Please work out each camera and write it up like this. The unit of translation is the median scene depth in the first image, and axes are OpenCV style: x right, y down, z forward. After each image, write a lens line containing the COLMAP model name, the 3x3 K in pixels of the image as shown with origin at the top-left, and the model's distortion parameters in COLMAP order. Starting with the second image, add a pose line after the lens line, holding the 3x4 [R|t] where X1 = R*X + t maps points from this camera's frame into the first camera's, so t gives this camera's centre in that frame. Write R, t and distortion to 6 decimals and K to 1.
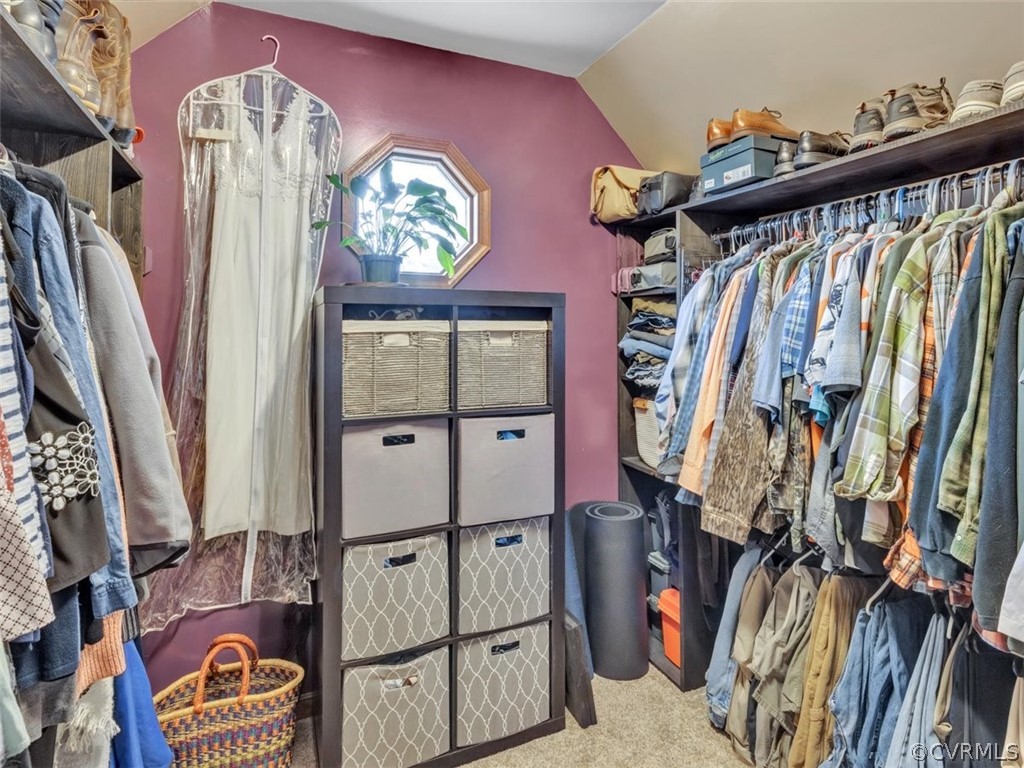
lens RADIAL K [[492.2, 0, 511.1], [0, 492.2, 382.3], [0, 0, 1]] dist [-0.000805, 0.001419]
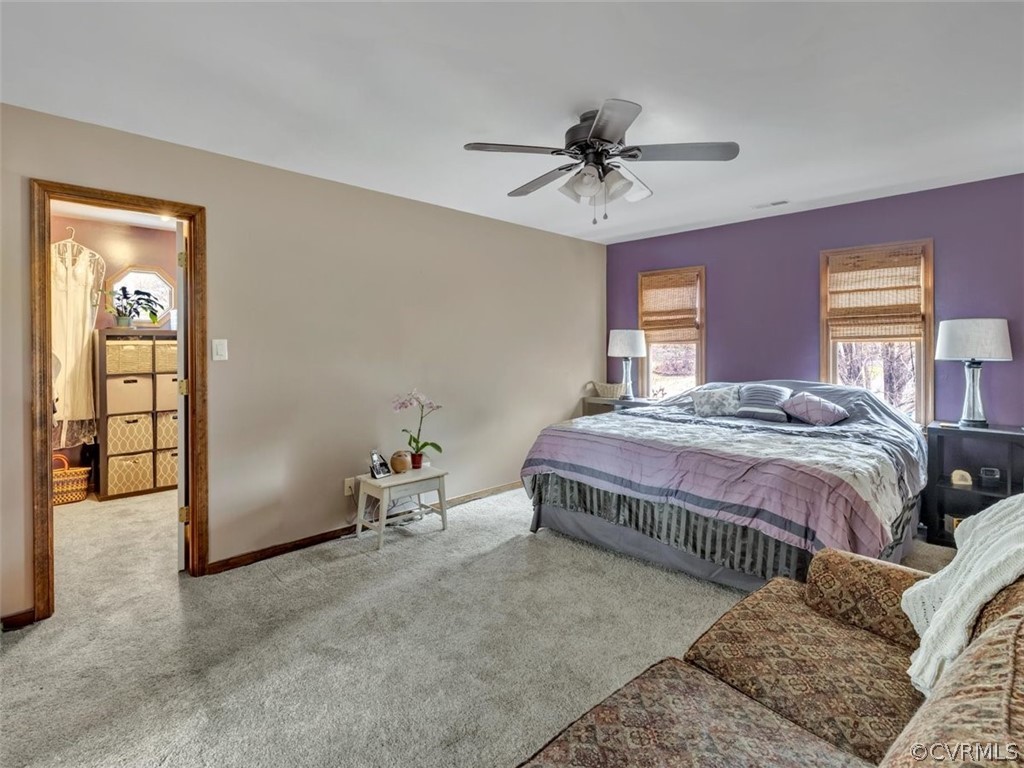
lens RADIAL K [[492.2, 0, 514.4], [0, 492.2, 380.5], [0, 0, 1]] dist [-0.000805, 0.001419]
pose [[0.939631, -0.023889, 0.341354, 0.888271], [0.033549, 0.999186, -0.022423, 0.245632], [-0.340540, 0.032521, 0.939667, -2.444937]]
